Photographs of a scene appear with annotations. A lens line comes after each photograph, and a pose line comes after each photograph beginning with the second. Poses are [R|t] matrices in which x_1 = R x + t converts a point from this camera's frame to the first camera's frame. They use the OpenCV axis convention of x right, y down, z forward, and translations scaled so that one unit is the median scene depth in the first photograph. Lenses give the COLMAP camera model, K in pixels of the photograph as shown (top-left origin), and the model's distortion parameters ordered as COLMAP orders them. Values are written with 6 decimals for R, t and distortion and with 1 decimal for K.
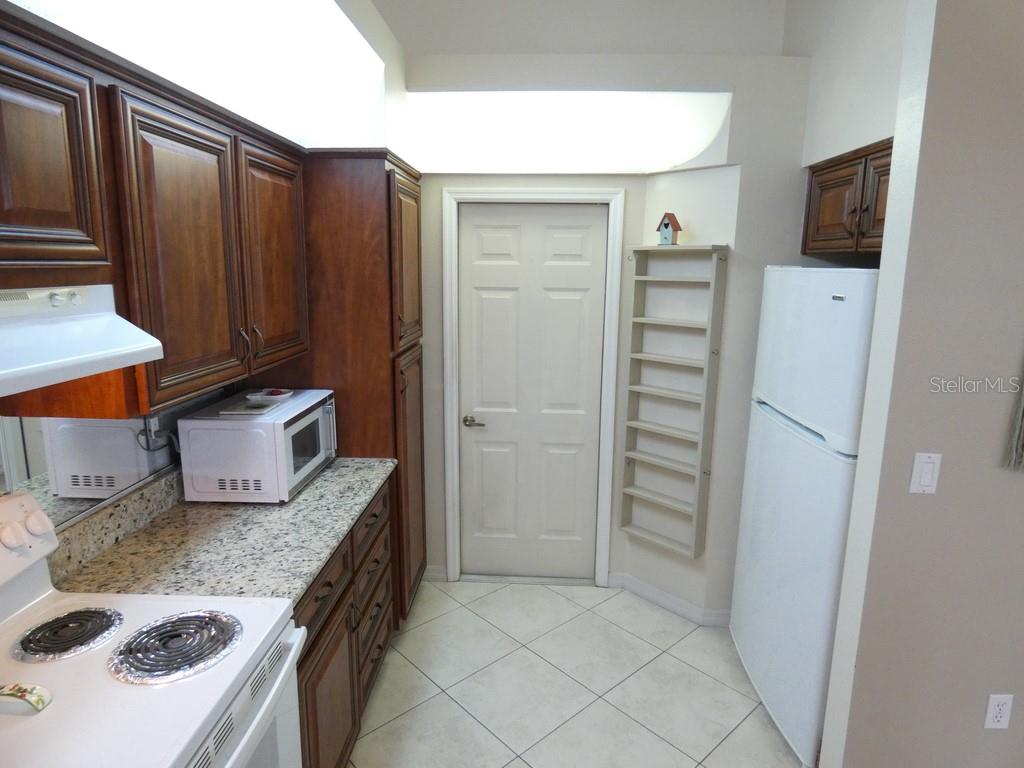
lens RADIAL K [[621.6, 0, 517.9], [0, 621.6, 383.6], [0, 0, 1]] dist [0.008616, 0.003829]
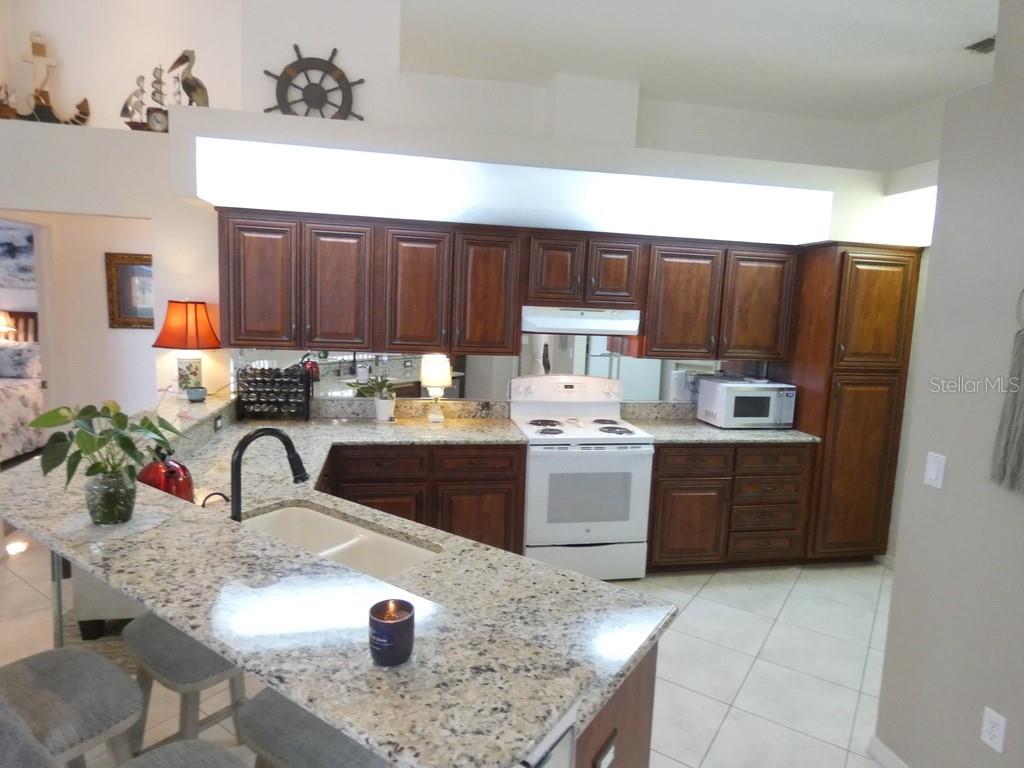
lens RADIAL K [[621.6, 0, 515.8], [0, 621.6, 381.5], [0, 0, 1]] dist [0.008616, 0.003829]
pose [[0.209291, 0.116443, -0.970896, 1.365084], [-0.223905, 0.972212, 0.068335, 0.060925], [0.951874, 0.203087, 0.229547, -0.094449]]
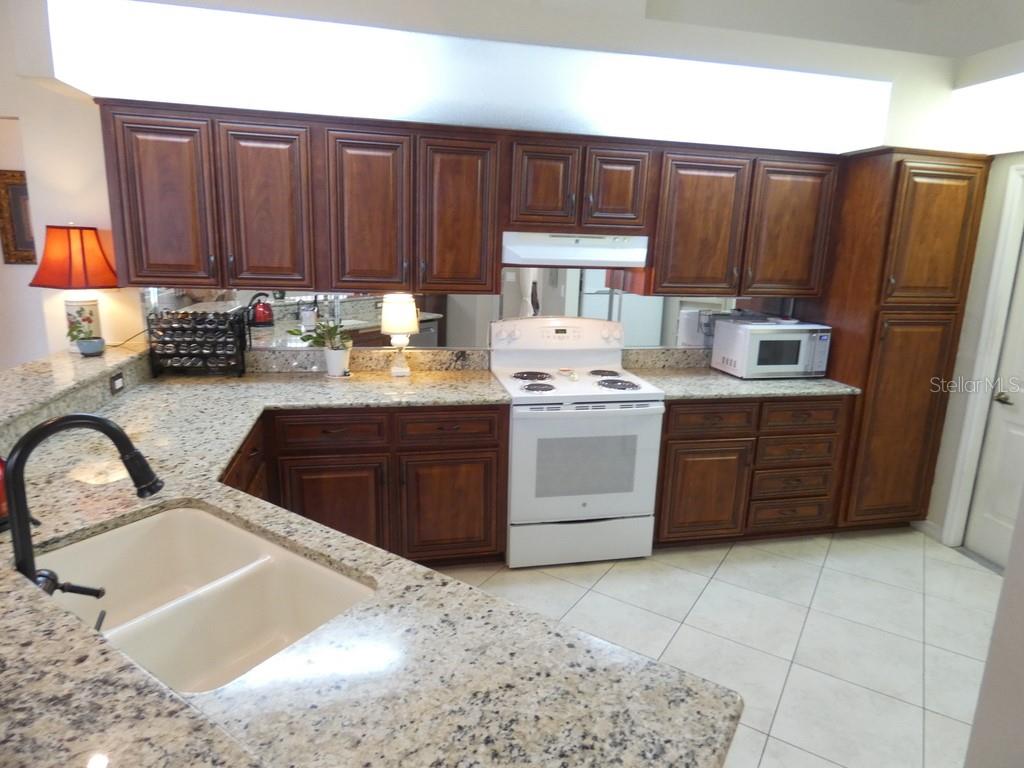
lens RADIAL K [[621.6, 0, 518.1], [0, 621.6, 379.9], [0, 0, 1]] dist [0.008616, 0.003829]
pose [[0.229688, 0.205758, -0.951266, 1.051163], [-0.215569, 0.963876, 0.156435, 0.066025], [0.949091, 0.169132, 0.265746, -0.000623]]
